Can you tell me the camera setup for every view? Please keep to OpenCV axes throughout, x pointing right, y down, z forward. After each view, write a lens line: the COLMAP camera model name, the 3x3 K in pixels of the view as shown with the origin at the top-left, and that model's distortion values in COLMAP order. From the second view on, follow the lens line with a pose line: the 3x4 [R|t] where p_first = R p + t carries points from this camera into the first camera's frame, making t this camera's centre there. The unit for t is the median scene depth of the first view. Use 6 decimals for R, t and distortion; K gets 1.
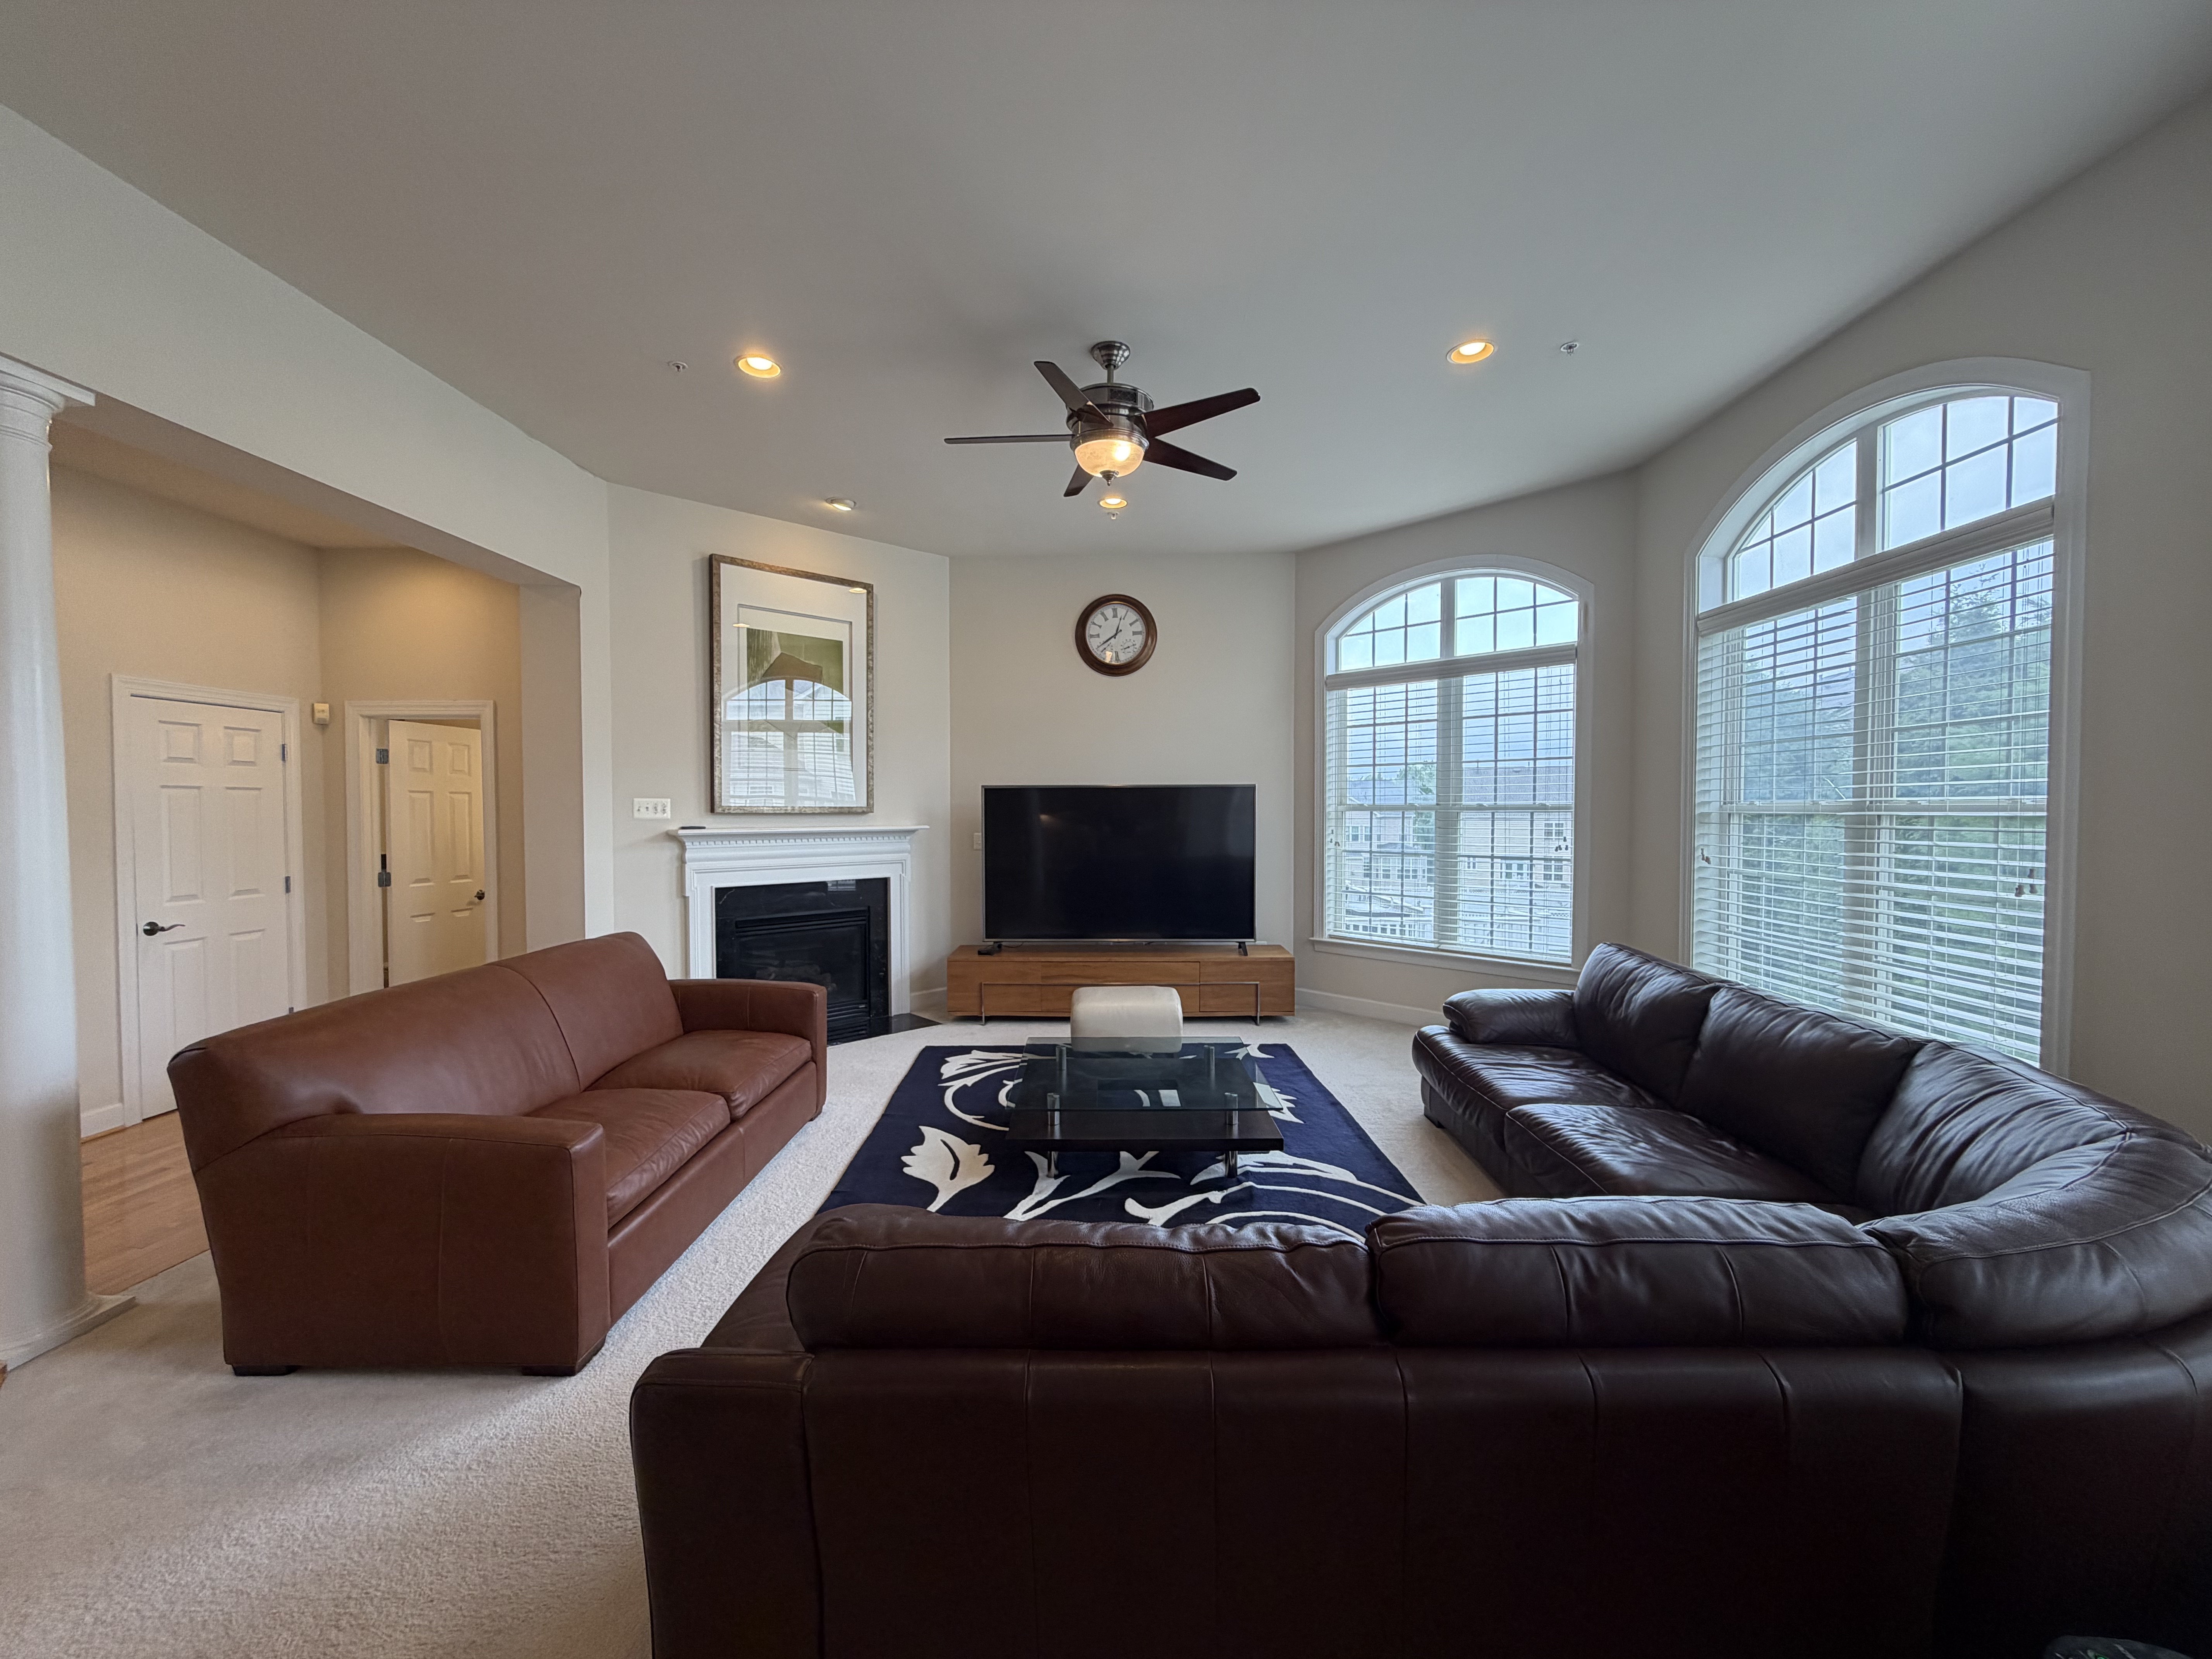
lens RADIAL K [[883.1, 0, 1099.2], [0, 883.1, 834.6], [0, 0, 1]] dist [0.002518, -0.000295]
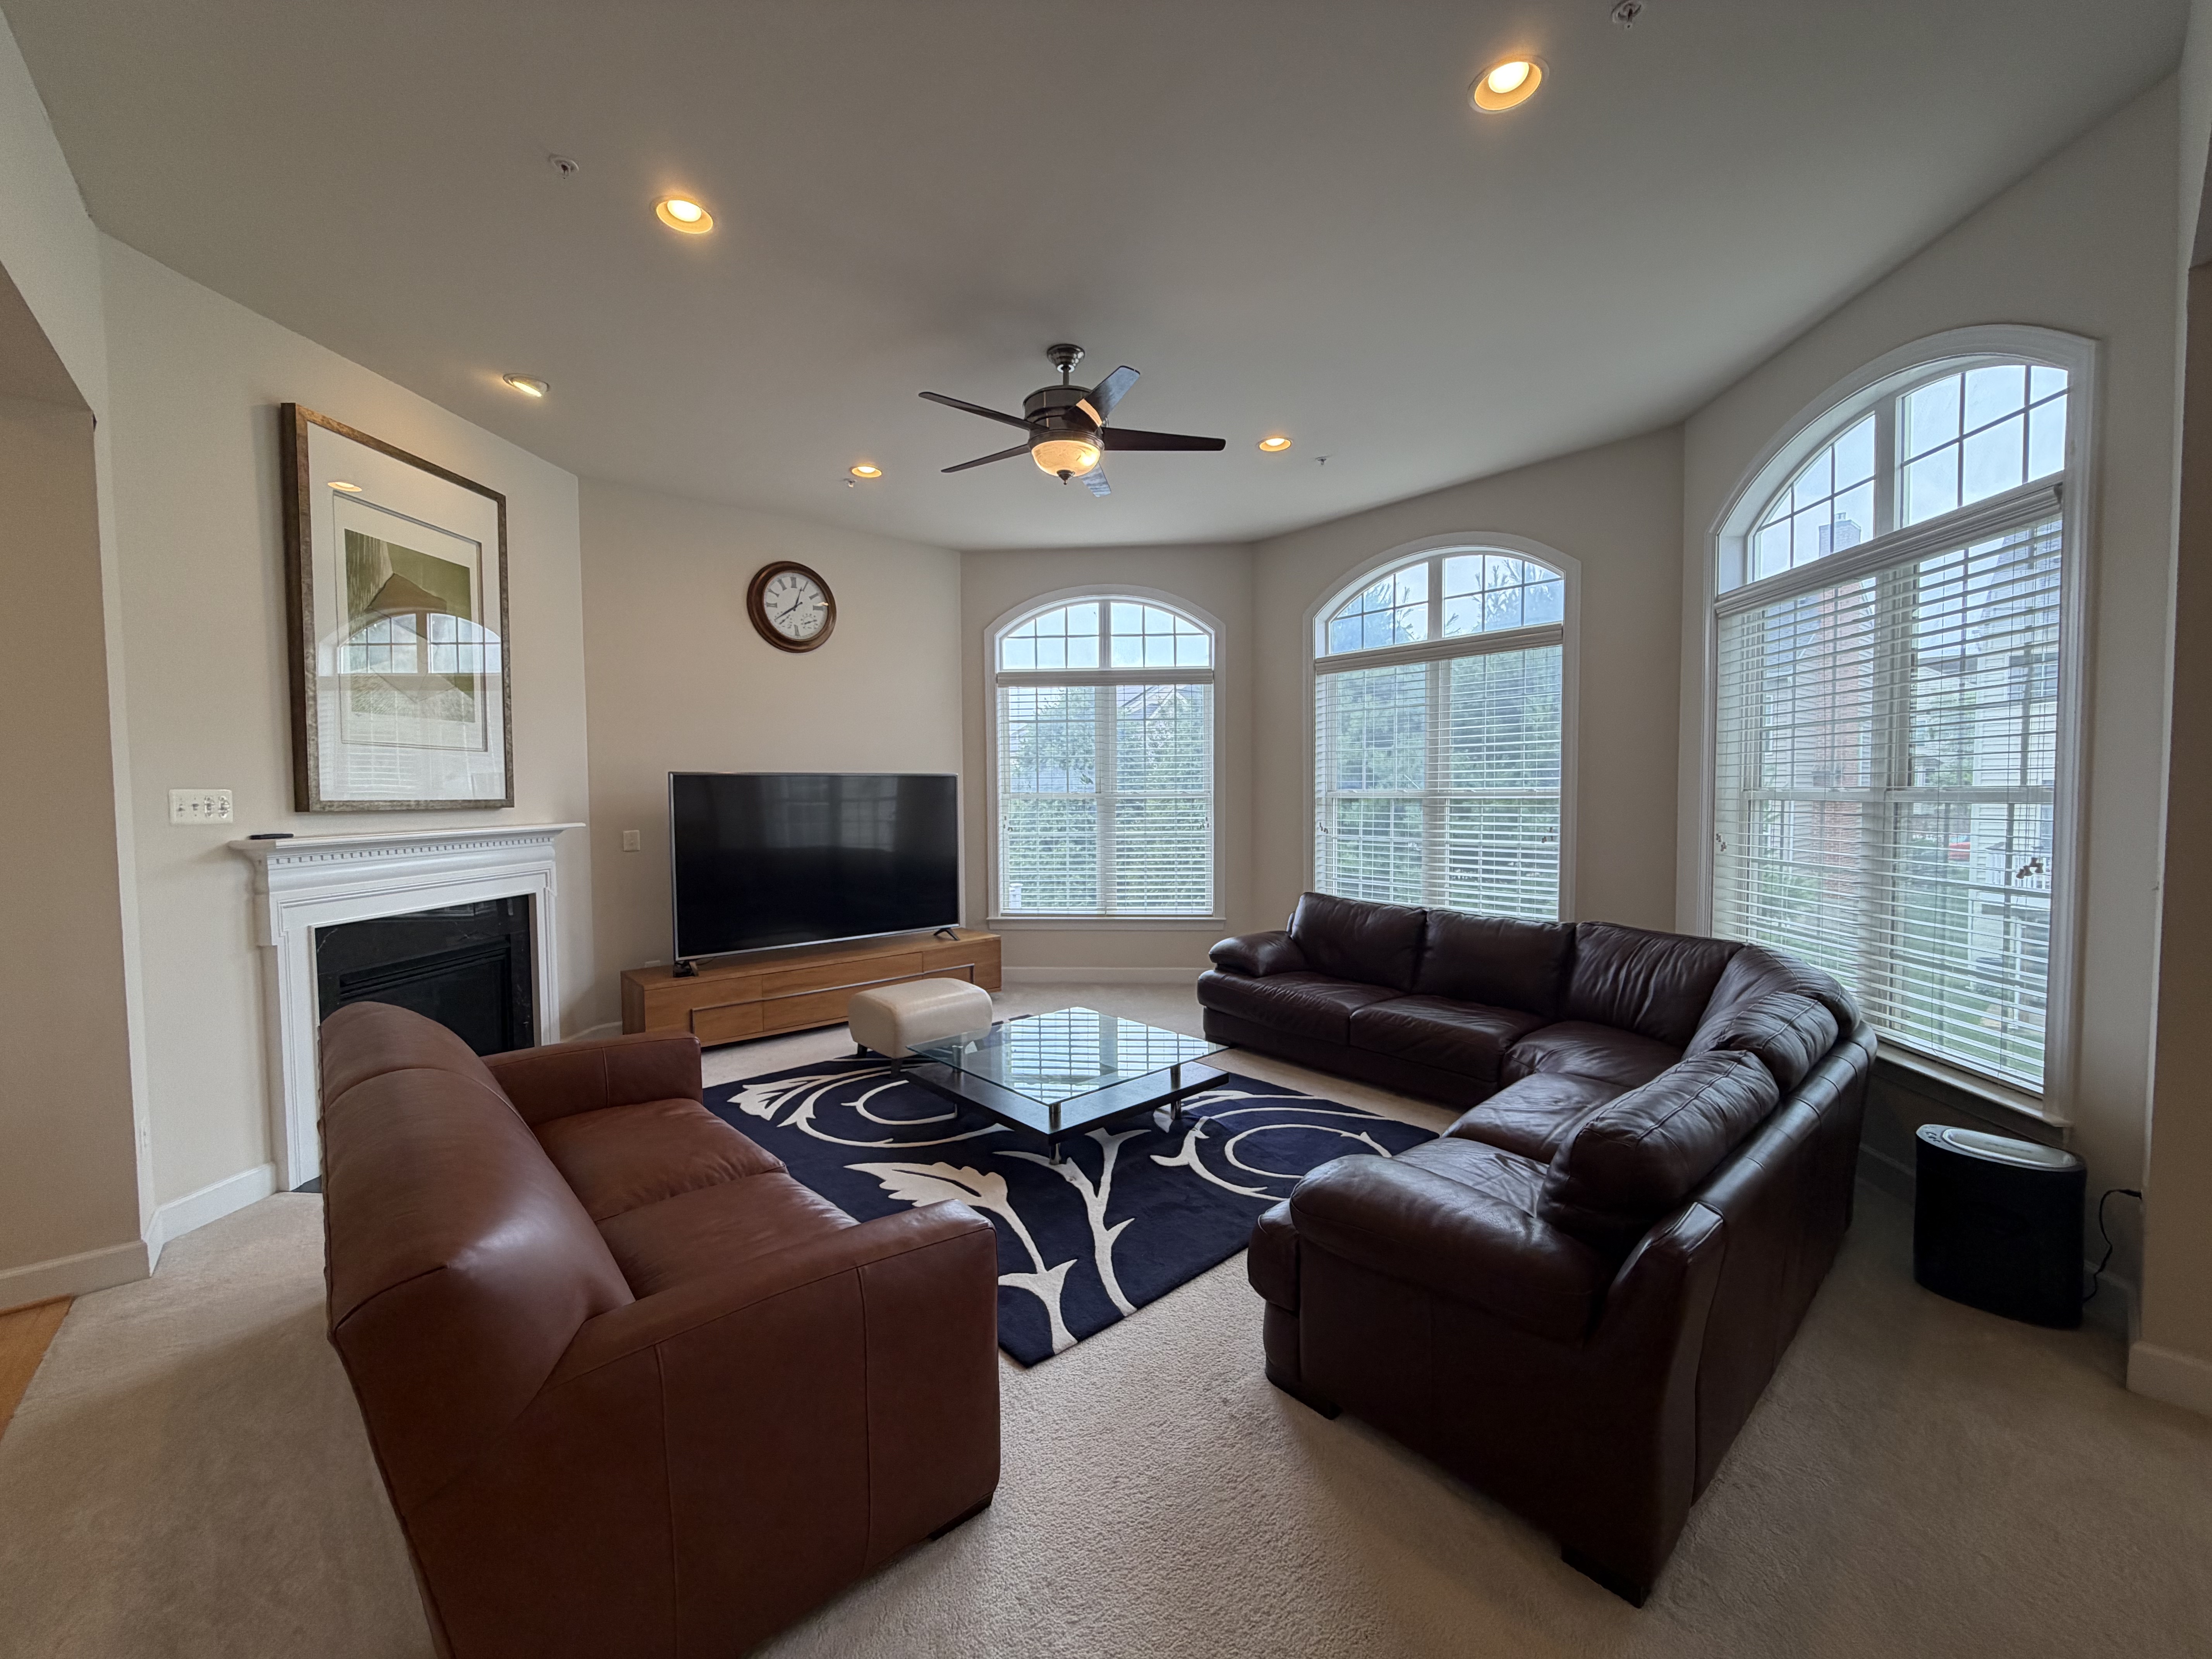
lens RADIAL K [[883.1, 0, 1096.6], [0, 883.1, 835.3], [0, 0, 1]] dist [0.002518, -0.000295]
pose [[0.741952, -0.037649, 0.669395, -0.428550], [0.026416, 0.999288, 0.026924, -0.009266], [-0.669933, -0.002294, 0.742418, 0.136700]]
